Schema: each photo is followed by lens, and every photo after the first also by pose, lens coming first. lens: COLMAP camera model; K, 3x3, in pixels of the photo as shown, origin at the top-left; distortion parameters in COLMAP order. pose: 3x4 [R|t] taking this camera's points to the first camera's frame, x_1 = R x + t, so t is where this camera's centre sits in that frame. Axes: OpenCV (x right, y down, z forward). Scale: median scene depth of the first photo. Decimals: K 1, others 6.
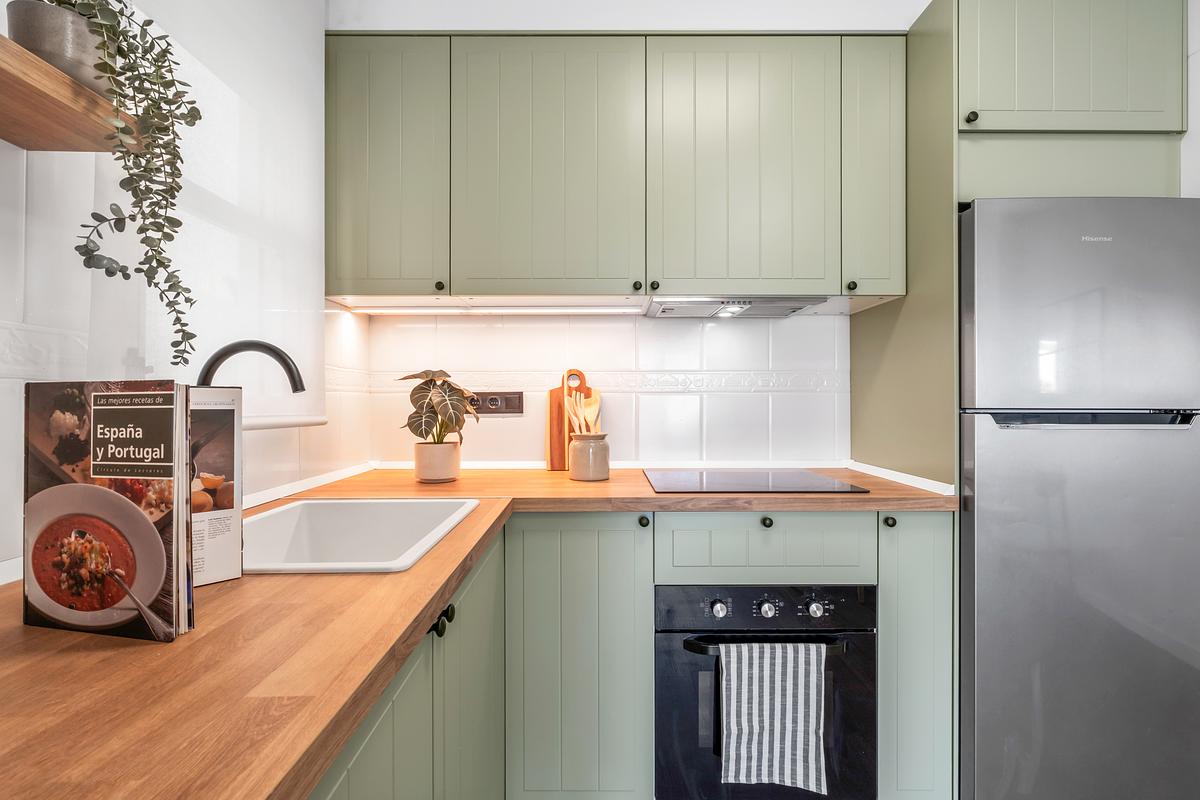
lens RADIAL K [[538.3, 0, 603.0], [0, 538.3, 399.1], [0, 0, 1]] dist [0.000512, 0.000350]
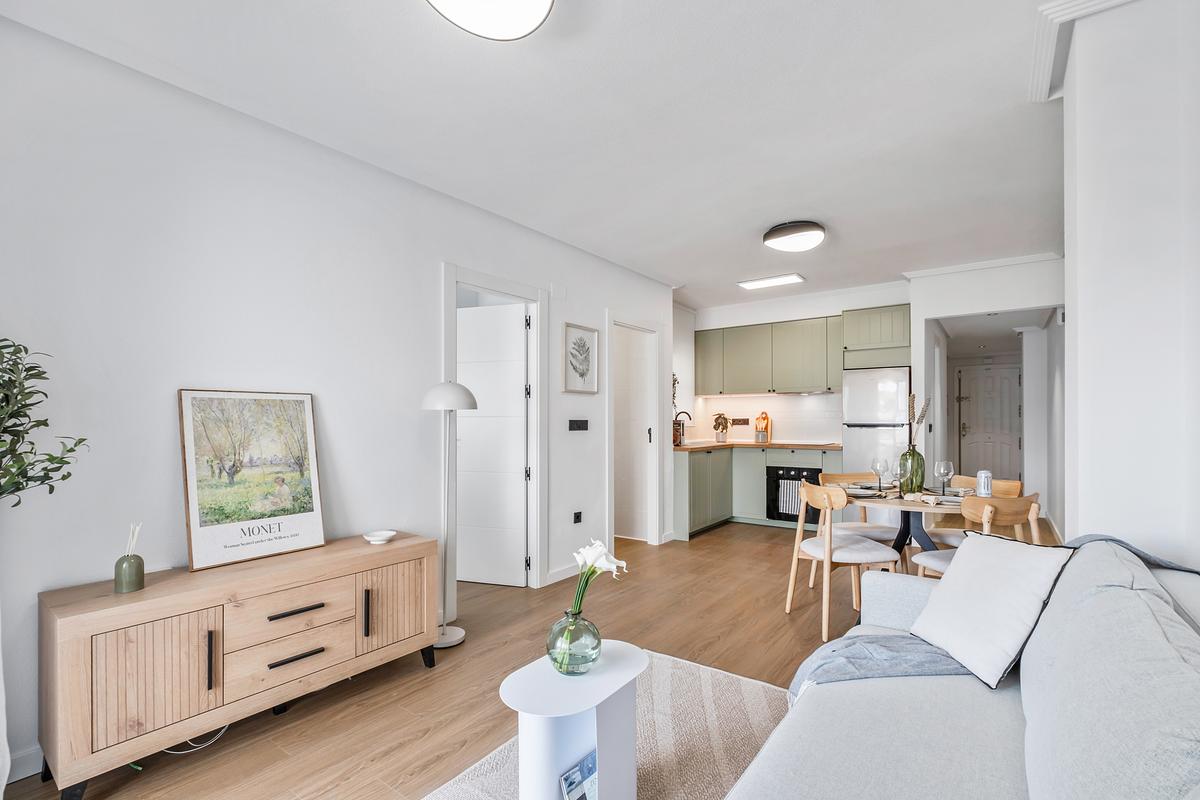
lens RADIAL K [[538.3, 0, 605.4], [0, 538.3, 423.2], [0, 0, 1]] dist [0.000512, 0.000350]
pose [[0.797016, 0.004762, -0.603939, 1.373168], [-0.001088, 0.999979, 0.006449, -0.006767], [0.603957, -0.004483, 0.797004, -2.599129]]
